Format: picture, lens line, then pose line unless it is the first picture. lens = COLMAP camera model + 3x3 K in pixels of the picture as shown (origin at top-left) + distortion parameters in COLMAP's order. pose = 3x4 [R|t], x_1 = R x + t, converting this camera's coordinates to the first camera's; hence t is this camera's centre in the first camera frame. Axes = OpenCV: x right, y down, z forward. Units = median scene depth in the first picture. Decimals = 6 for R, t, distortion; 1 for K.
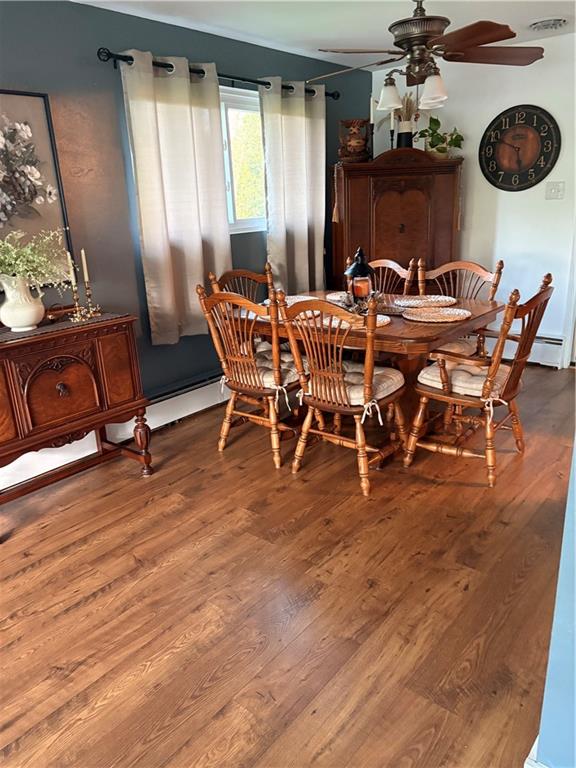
lens RADIAL K [[588.1, 0, 288.0], [0, 588.1, 384.0], [0, 0, 1]] dist [0.011923, 0.001446]
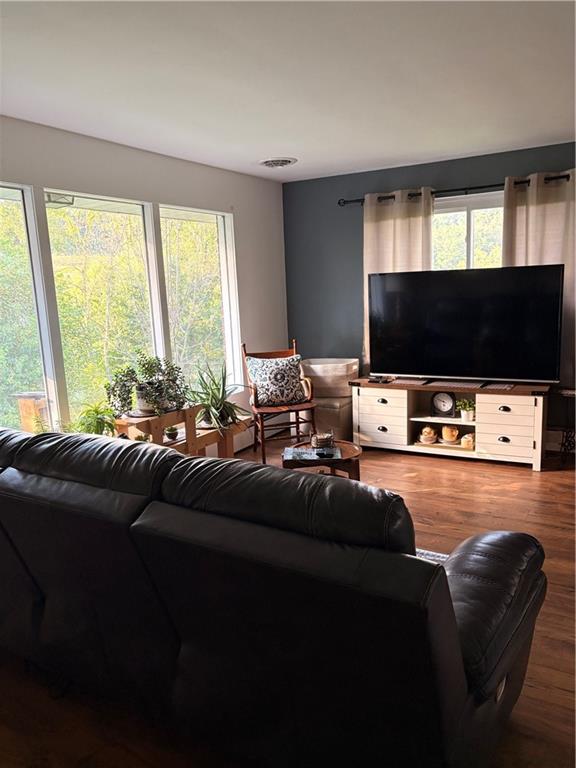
lens RADIAL K [[588.1, 0, 288.0], [0, 588.1, 384.0], [0, 0, 1]] dist [0.011923, 0.001446]
pose [[0.158259, 0.210613, -0.964674, 1.185315], [-0.261282, 0.951093, 0.164784, -0.279296], [0.952201, 0.225973, 0.205549, 0.573034]]
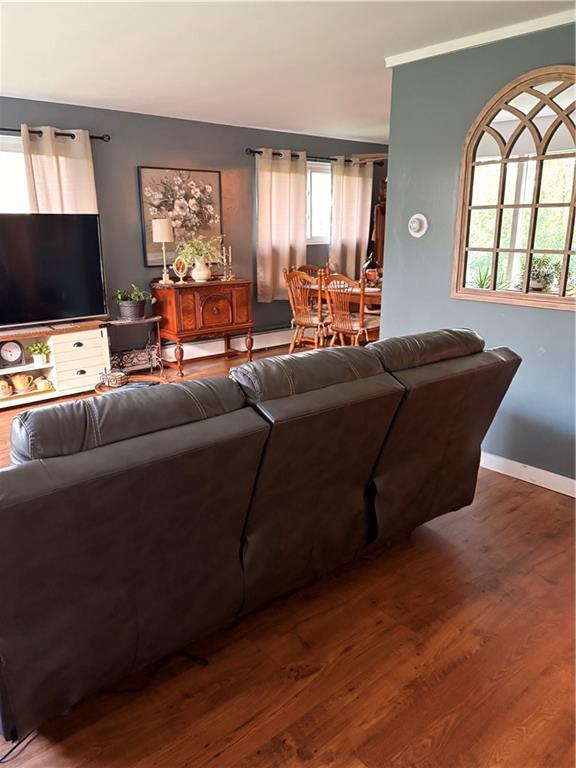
lens RADIAL K [[583.9, 0, 288.0], [0, 583.9, 384.0], [0, 0, 1]] dist [0.063093, -0.079422]
pose [[0.983999, 0.088173, -0.154826, 0.181125], [-0.092766, 0.995430, -0.022683, 0.239701], [0.152118, 0.036683, 0.987681, -0.838895]]
